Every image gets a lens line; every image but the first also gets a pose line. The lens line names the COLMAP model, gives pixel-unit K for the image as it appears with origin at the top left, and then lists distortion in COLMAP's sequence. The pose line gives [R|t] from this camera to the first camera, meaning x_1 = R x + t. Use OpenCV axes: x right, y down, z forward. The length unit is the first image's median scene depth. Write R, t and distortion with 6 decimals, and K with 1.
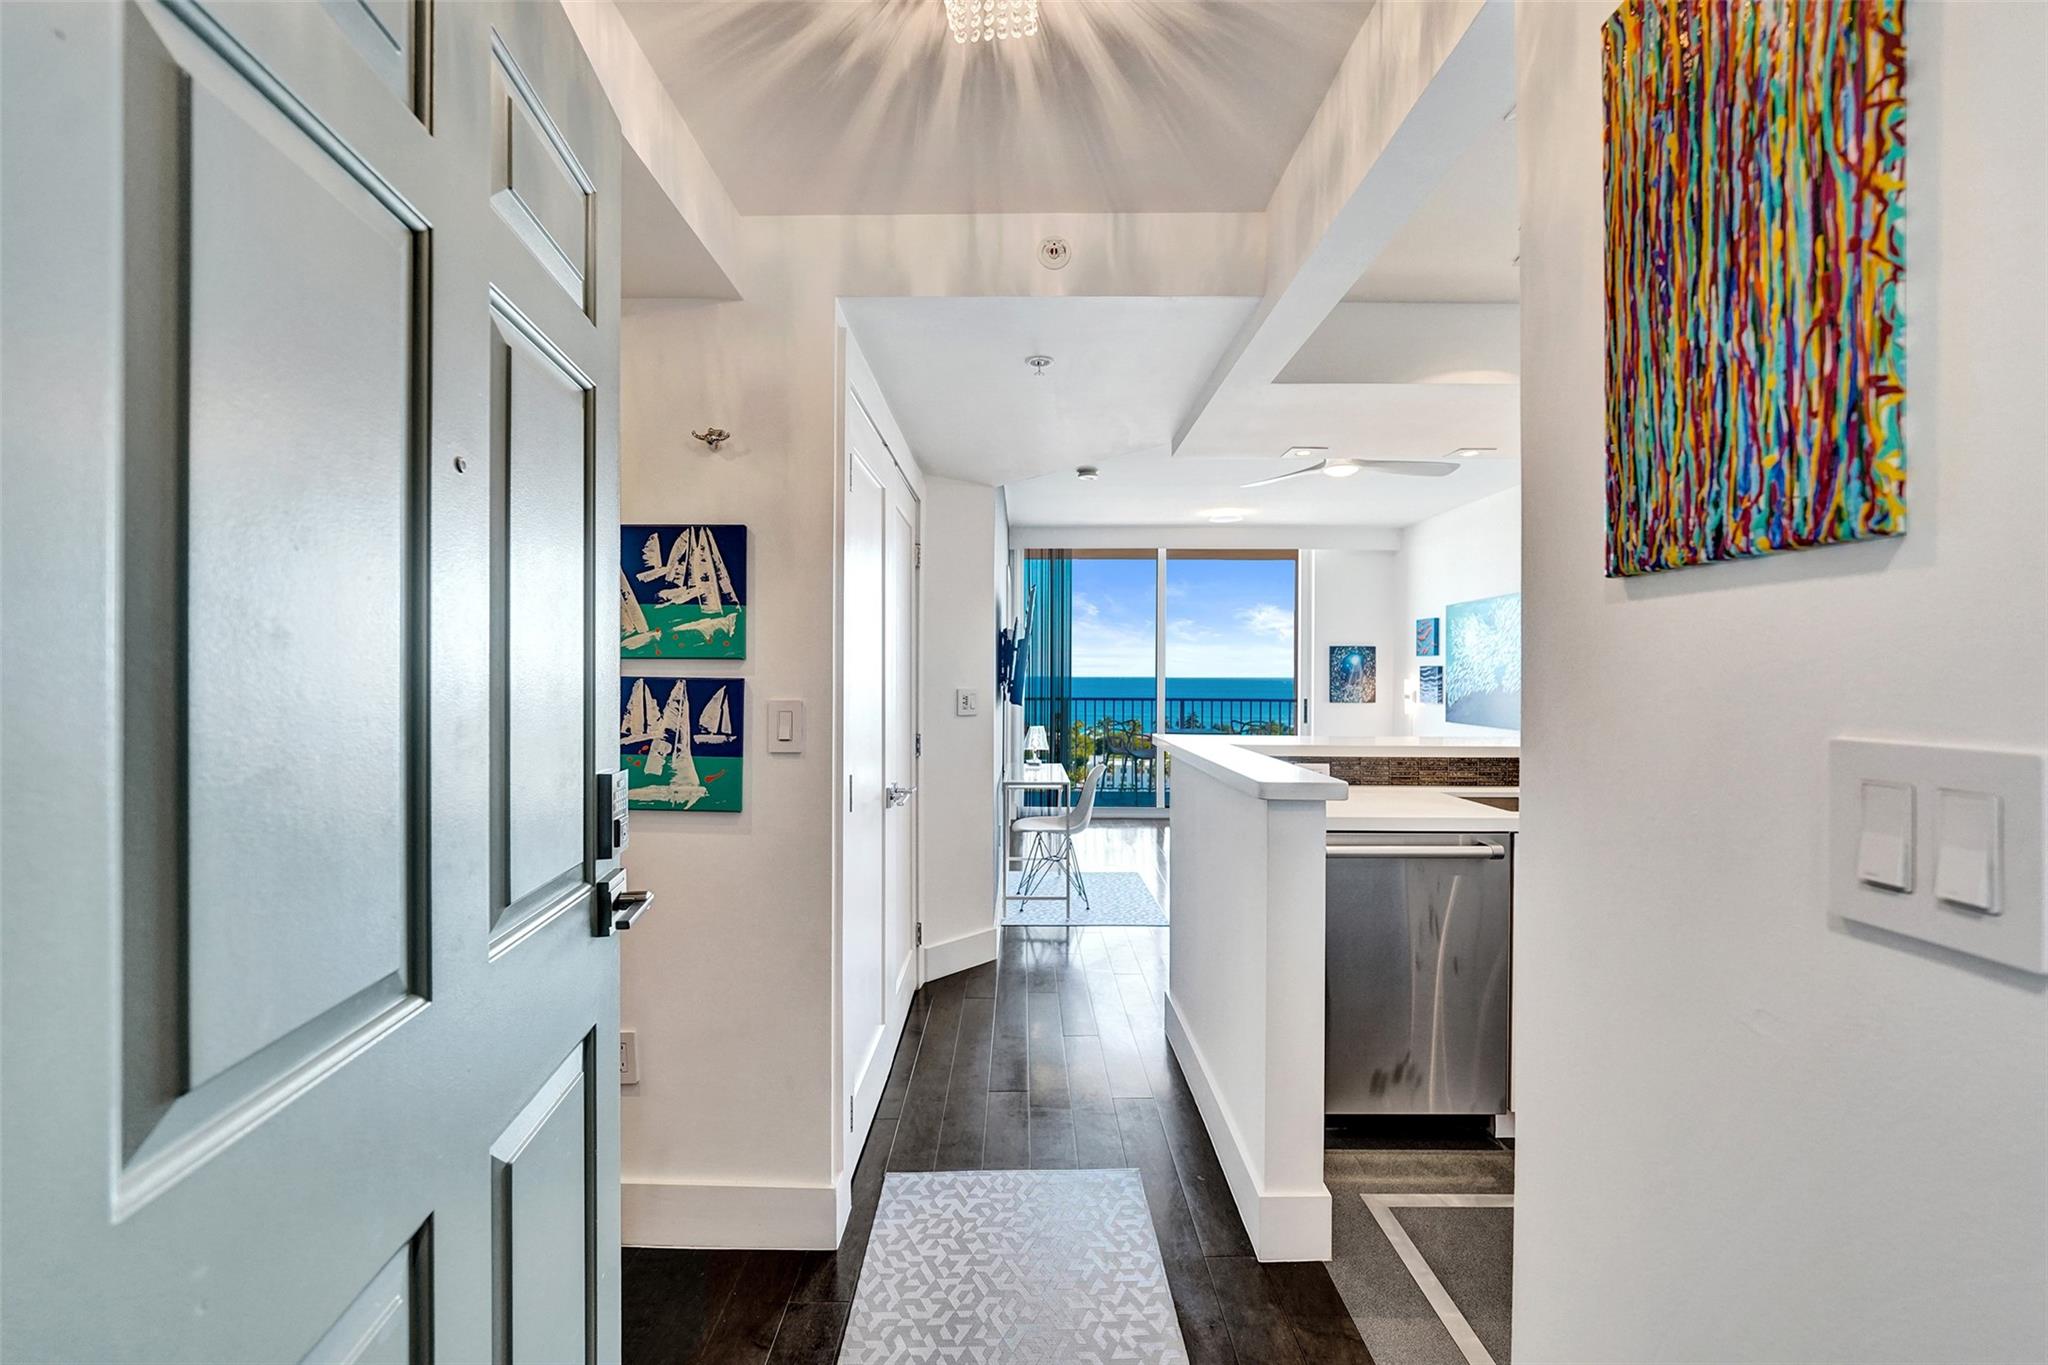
lens RADIAL K [[837.6, 0, 1014.0], [0, 837.6, 680.2], [0, 0, 1]] dist [-0.001562, 0.000017]
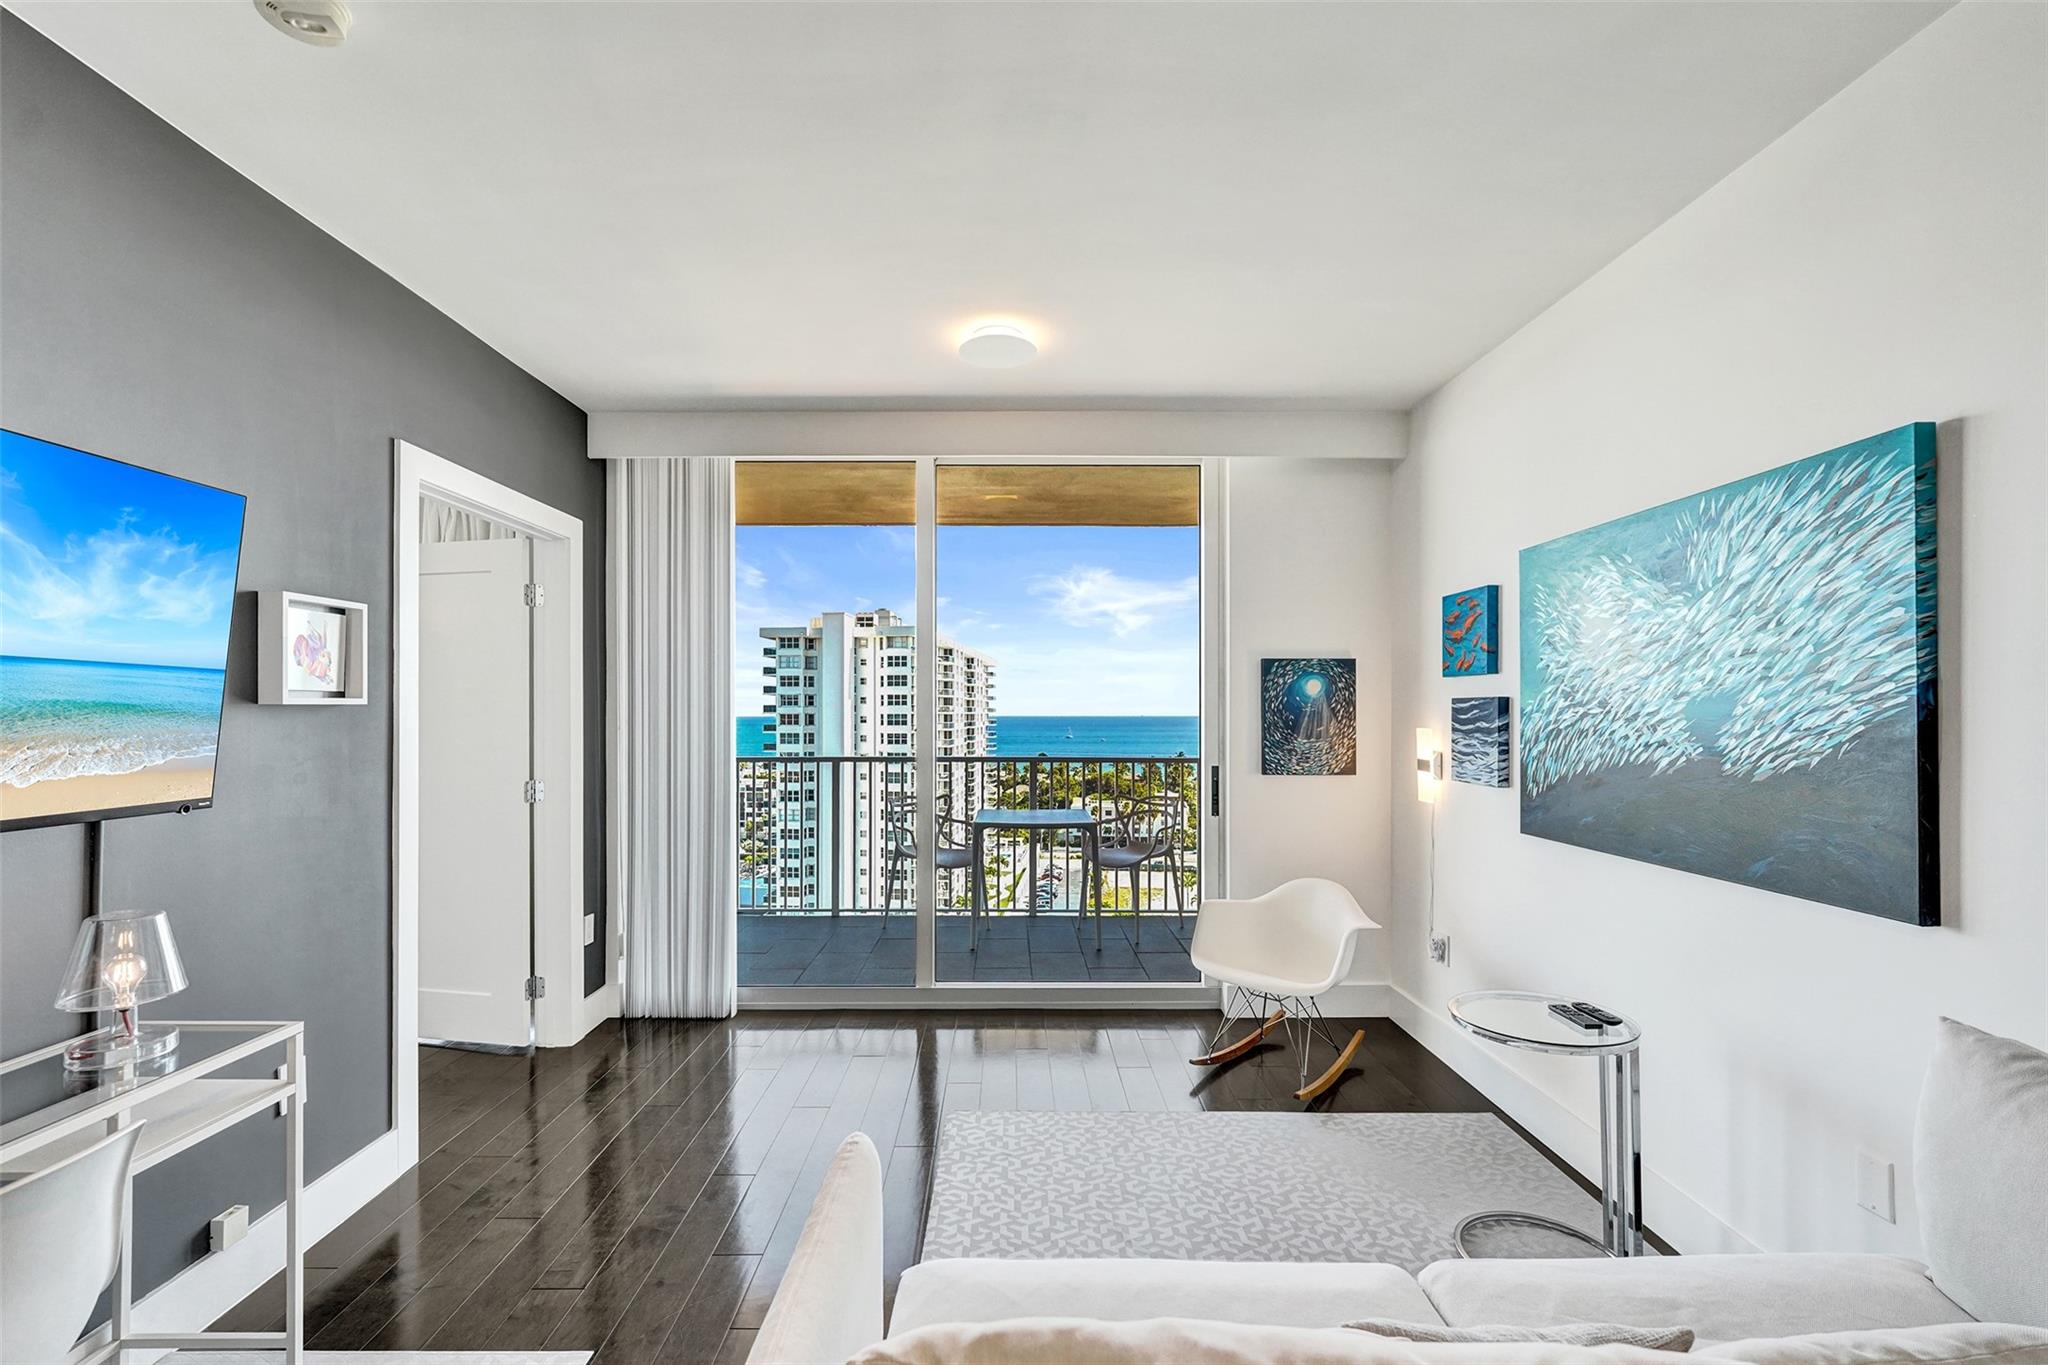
lens RADIAL K [[850.5, 0, 1008.0], [0, 850.5, 711.0], [0, 0, 1]] dist [-0.005393, -0.000299]
pose [[0.999963, -0.003707, 0.007792, 0.262847], [0.003787, 0.999940, -0.010286, -0.006901], [-0.007753, 0.010315, 0.999917, 0.590481]]
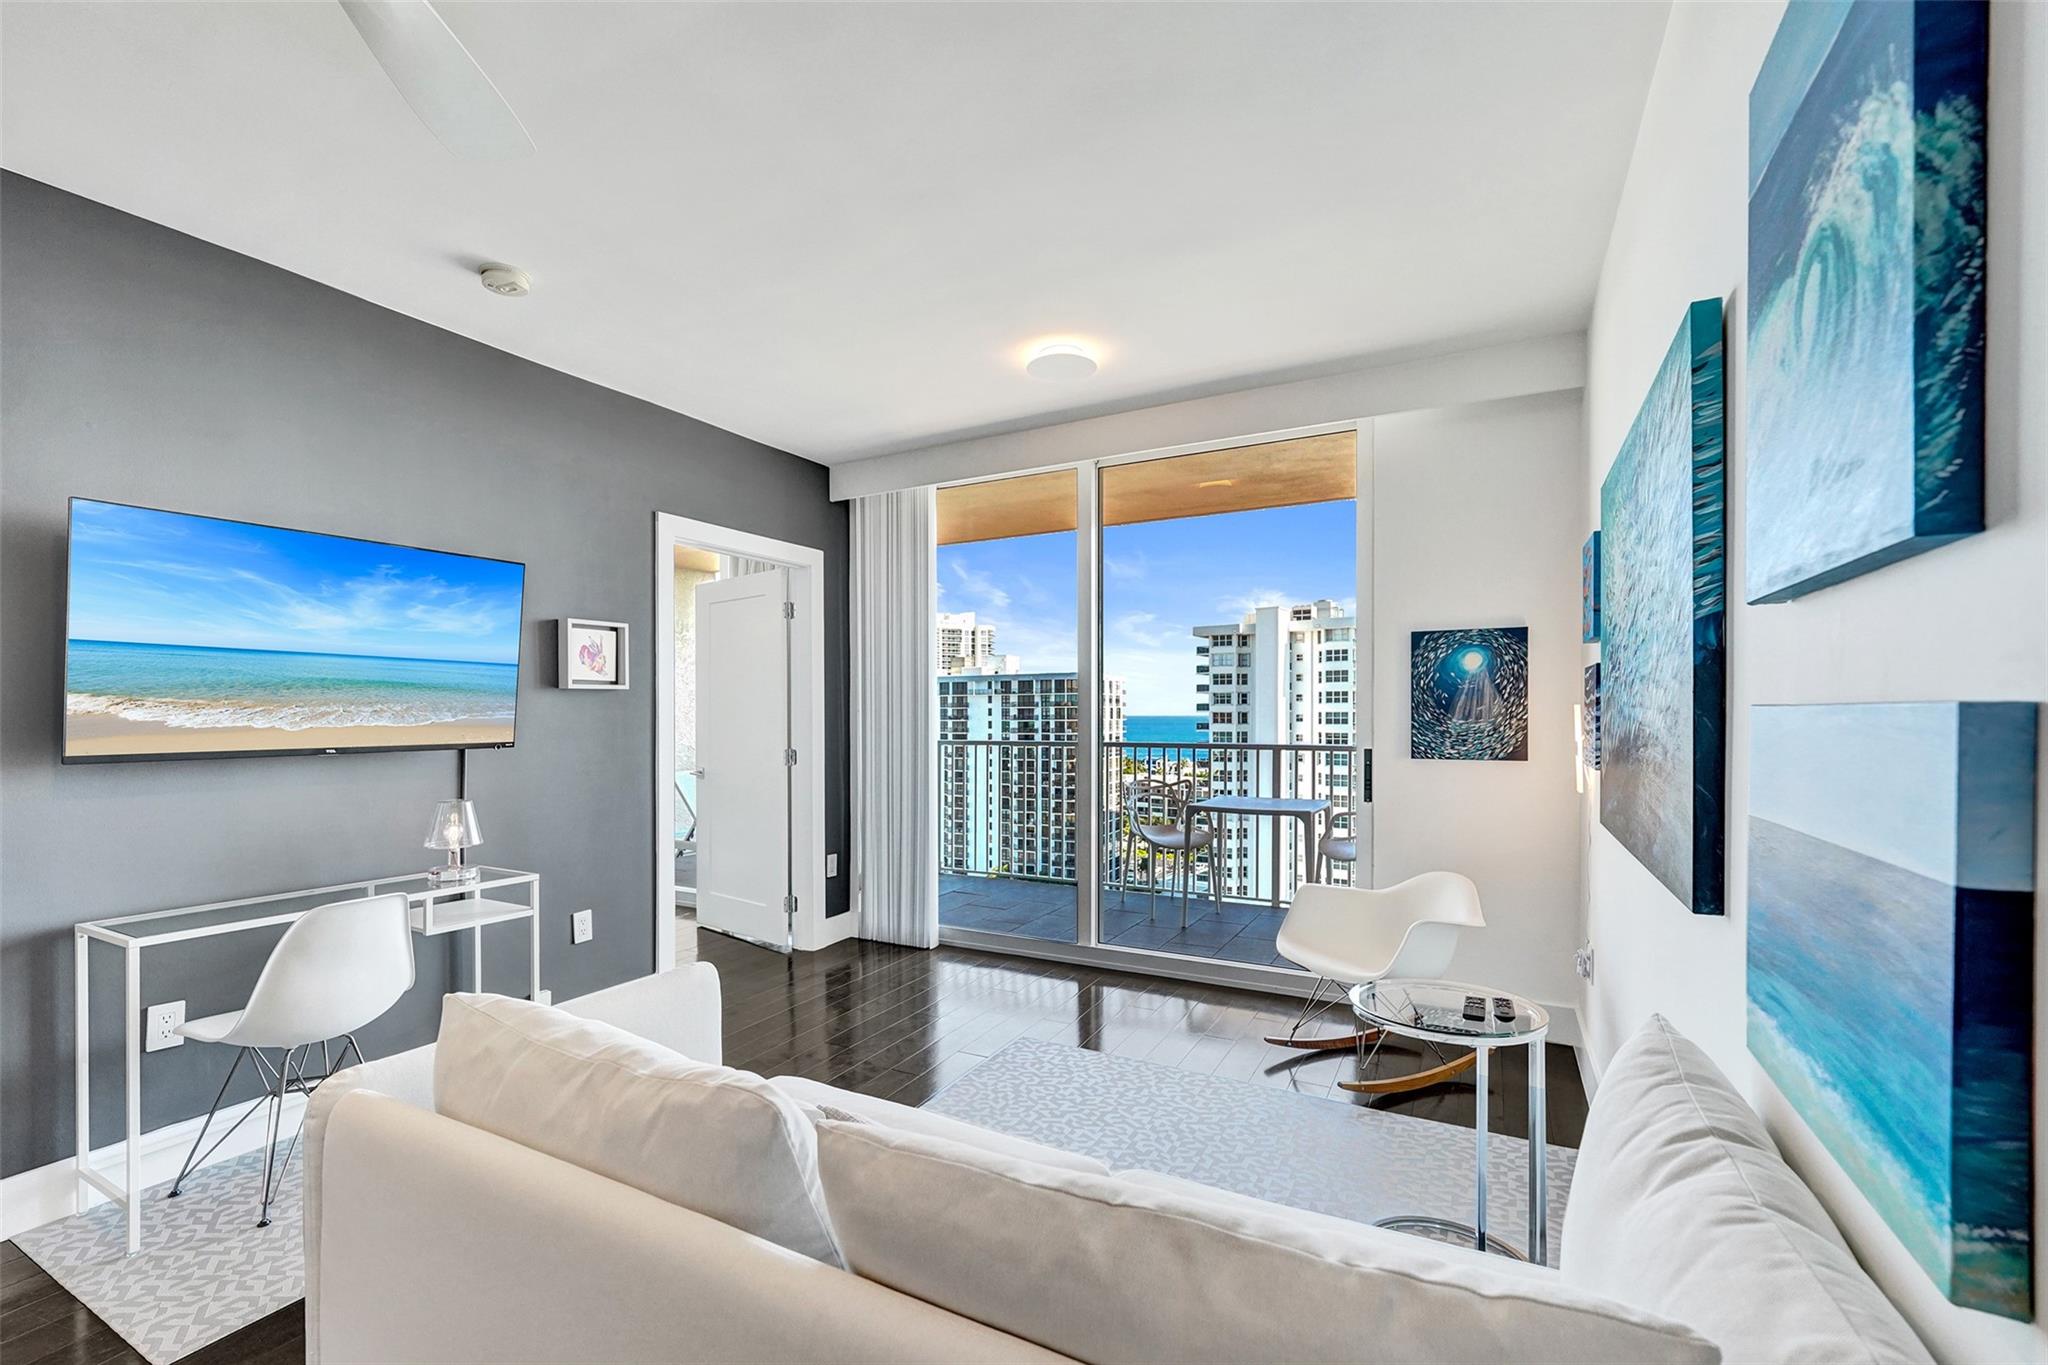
lens RADIAL K [[864.8, 0, 1014.9], [0, 864.8, 717.7], [0, 0, 1]] dist [-0.001421, -0.000153]
pose [[0.881959, -0.004554, -0.471304, 0.475103], [0.003469, 0.999989, -0.003171, 0.006498], [0.471314, 0.001162, 0.881965, 0.575025]]
